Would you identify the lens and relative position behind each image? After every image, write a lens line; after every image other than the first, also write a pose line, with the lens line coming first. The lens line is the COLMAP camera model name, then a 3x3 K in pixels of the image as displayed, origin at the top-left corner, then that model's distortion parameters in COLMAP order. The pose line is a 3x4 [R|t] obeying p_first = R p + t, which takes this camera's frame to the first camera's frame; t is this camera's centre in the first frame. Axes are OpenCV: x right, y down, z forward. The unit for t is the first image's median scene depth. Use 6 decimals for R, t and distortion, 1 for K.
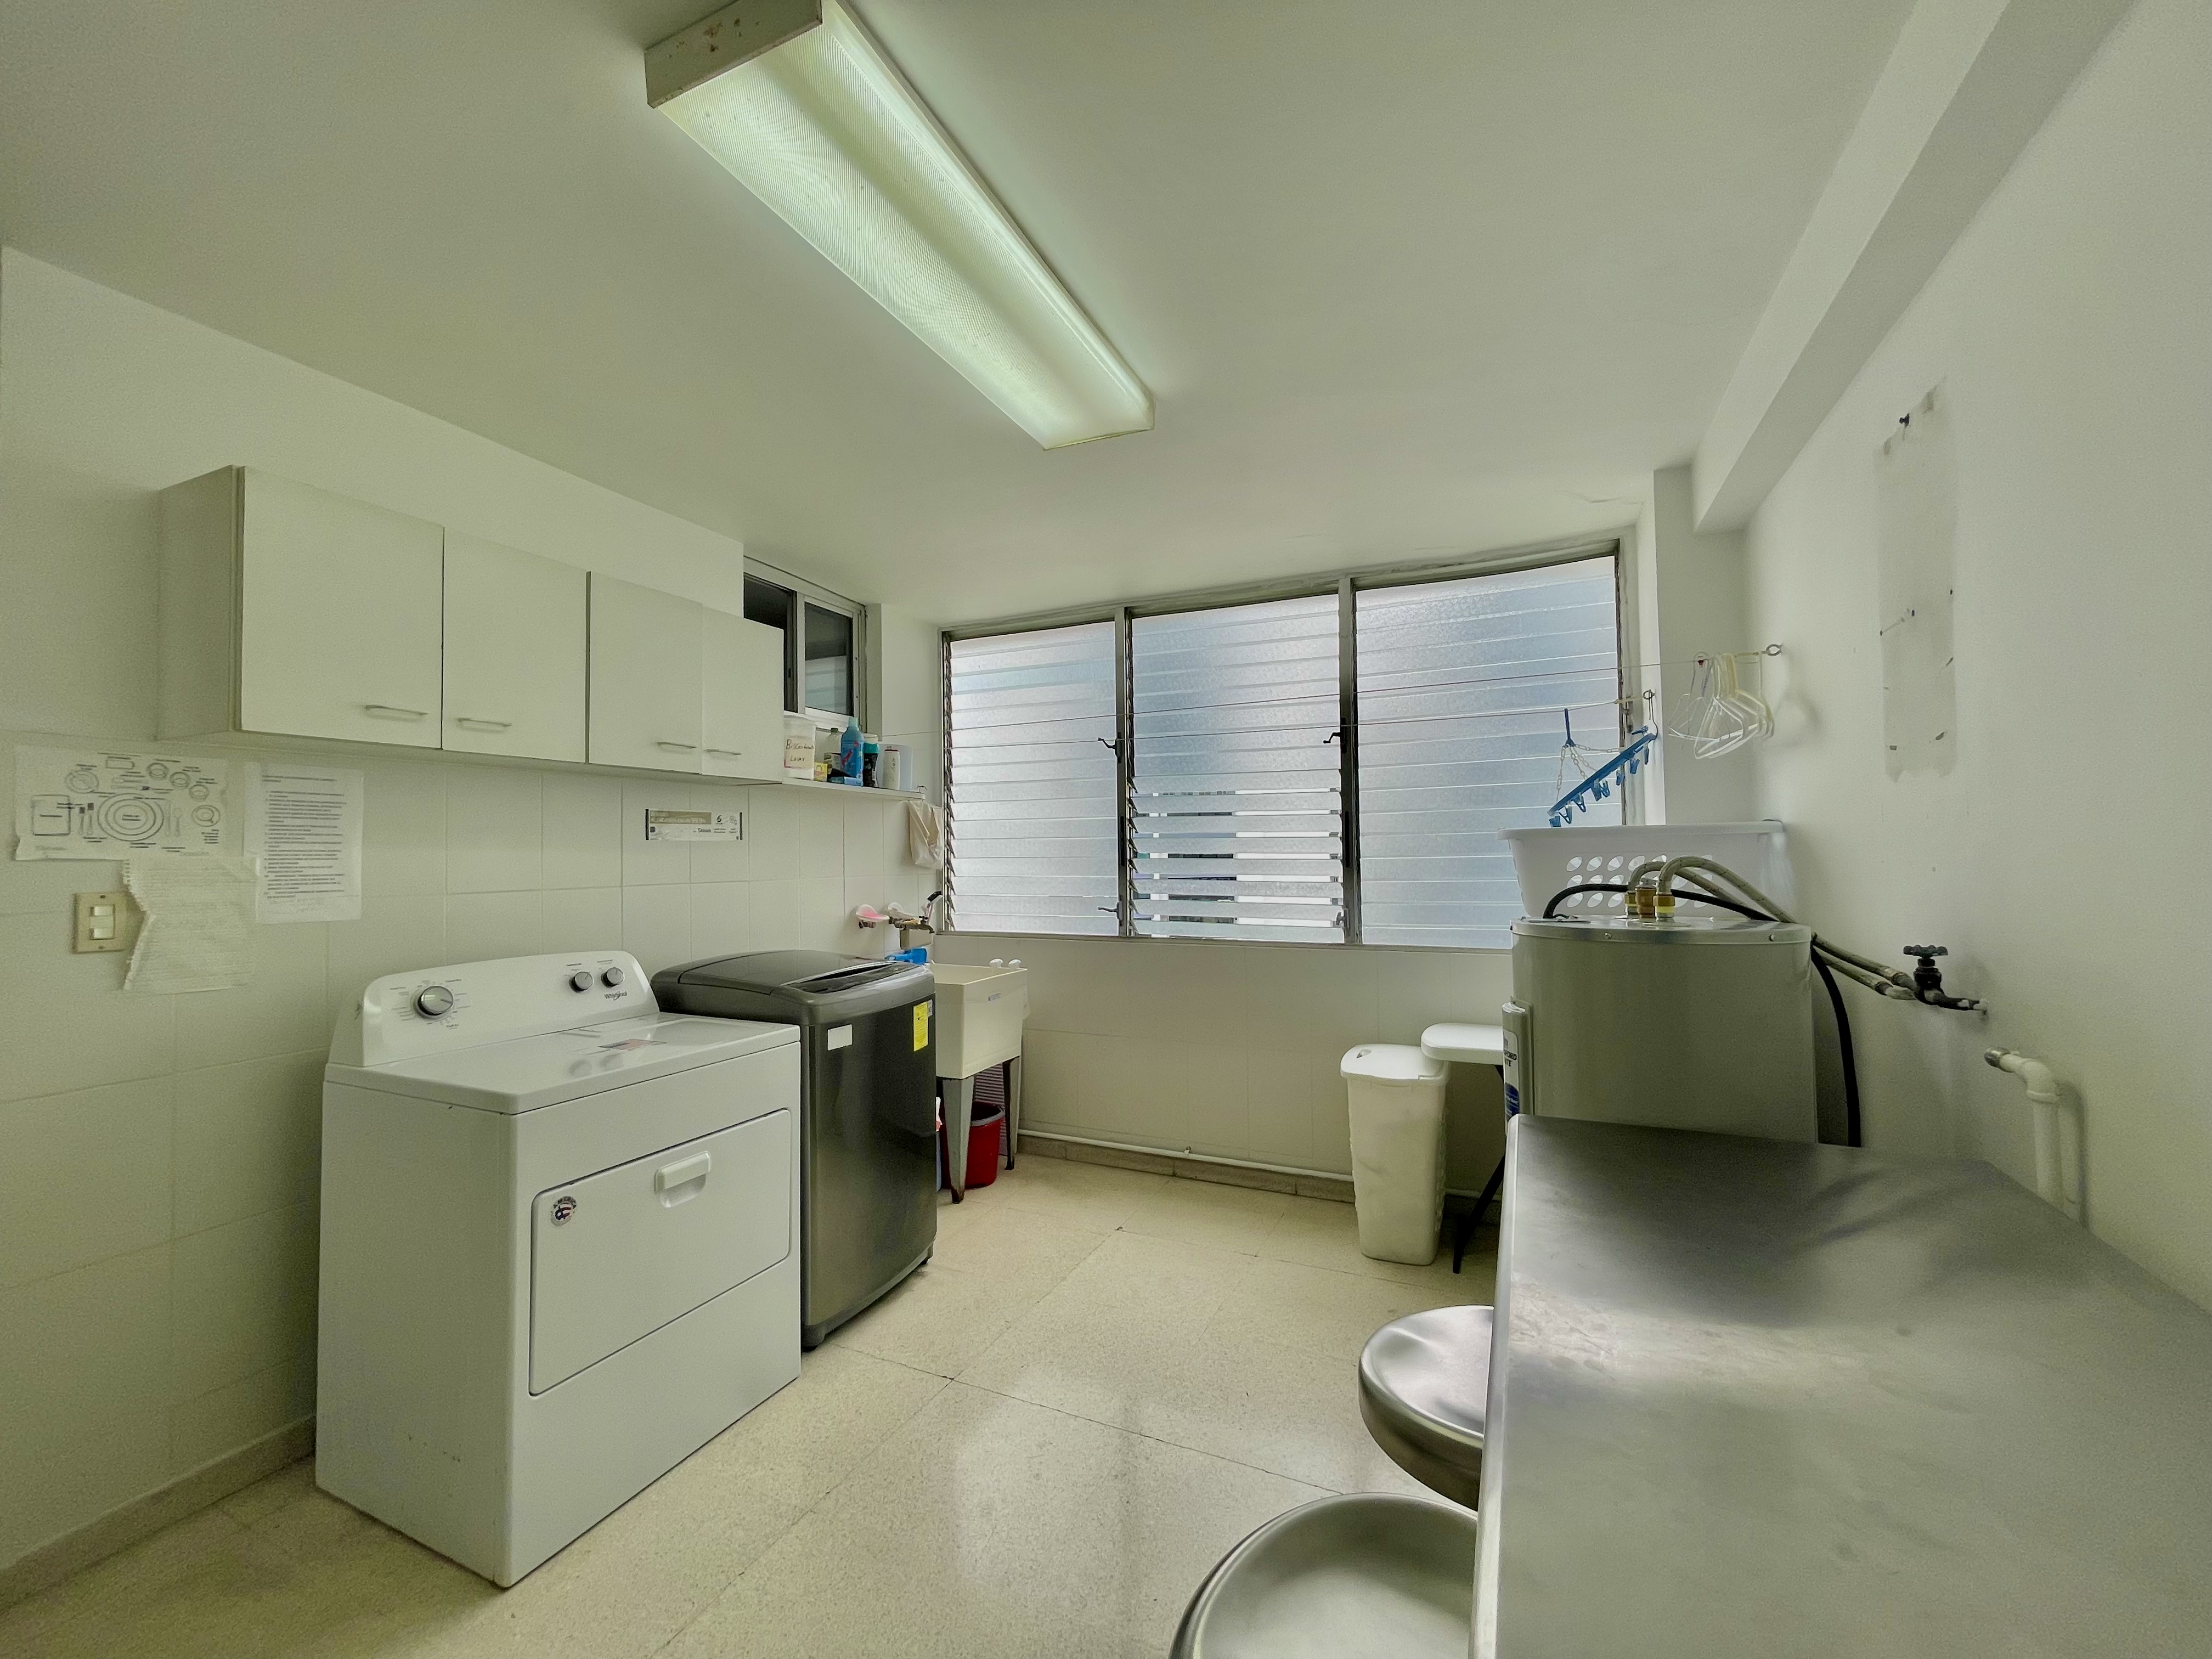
lens RADIAL K [[898.6, 0, 1110.6], [0, 898.6, 817.6], [0, 0, 1]] dist [-0.001048, -0.000083]
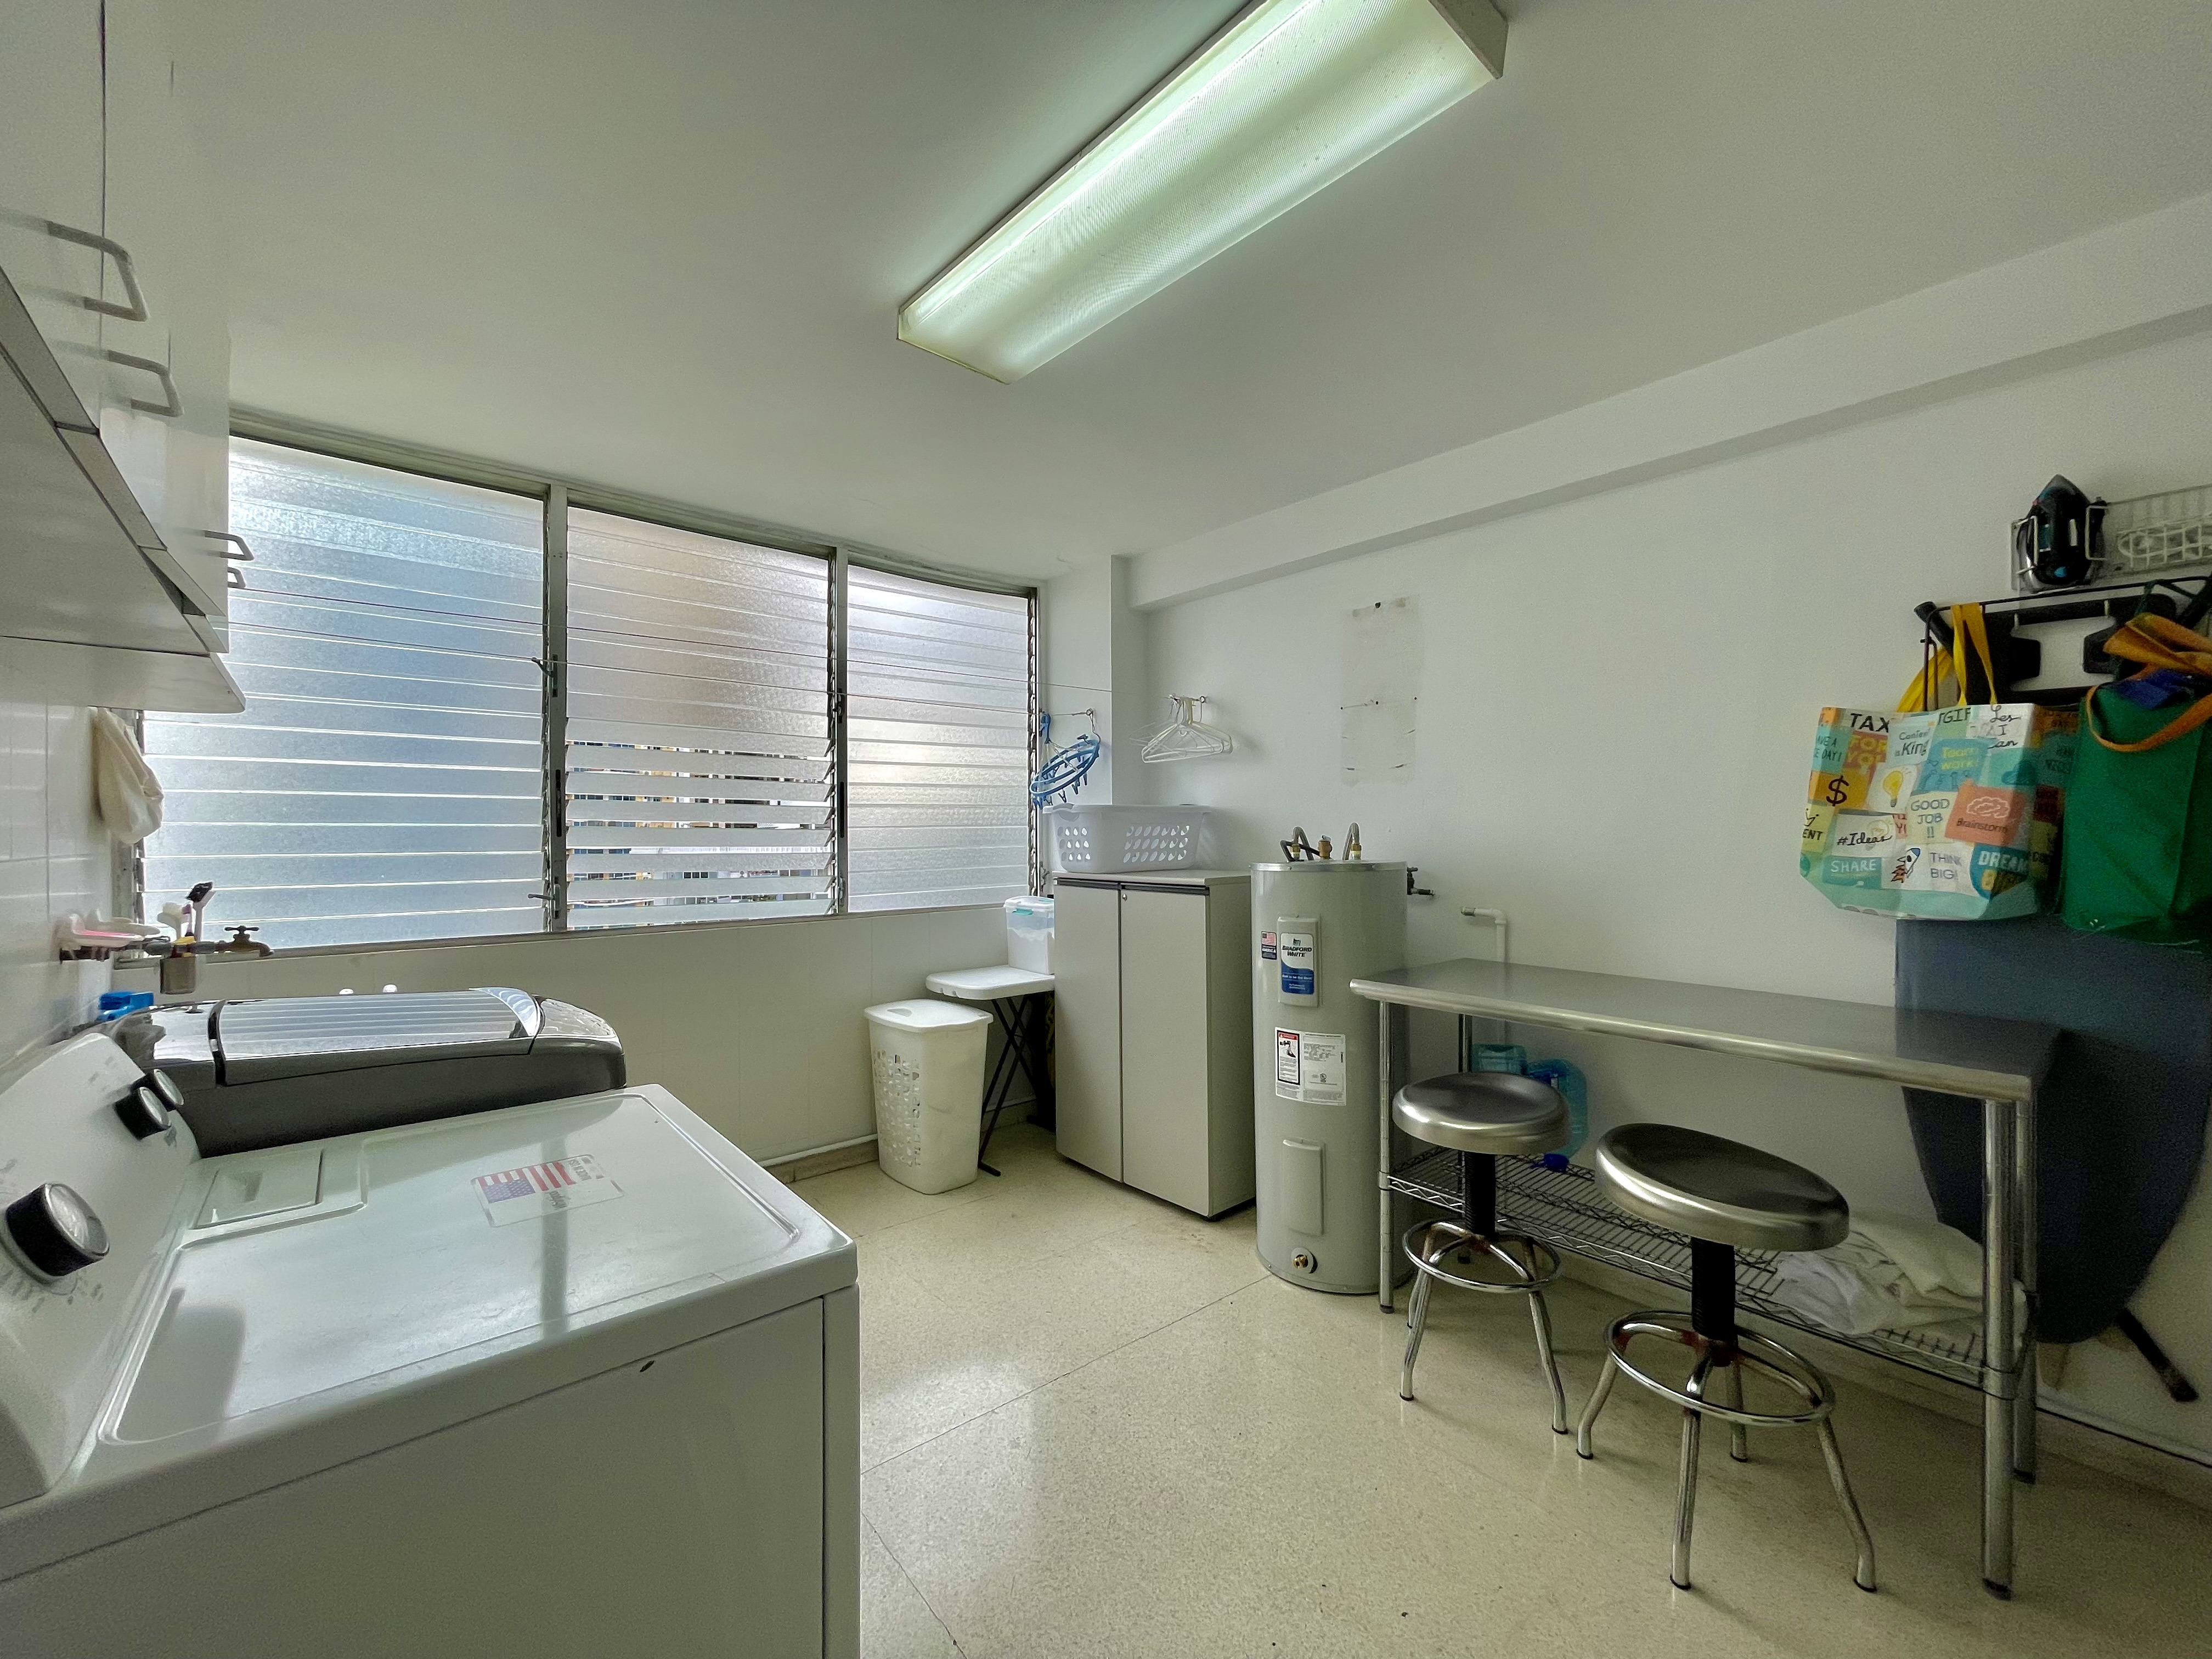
lens RADIAL K [[898.6, 0, 1111.9], [0, 898.6, 837.9], [0, 0, 1]] dist [-0.001048, -0.000083]
pose [[0.425152, 0.002870, 0.905117, -0.538171], [-0.037160, 0.999207, 0.014286, 0.029618], [-0.904359, -0.039708, 0.424922, 0.313199]]
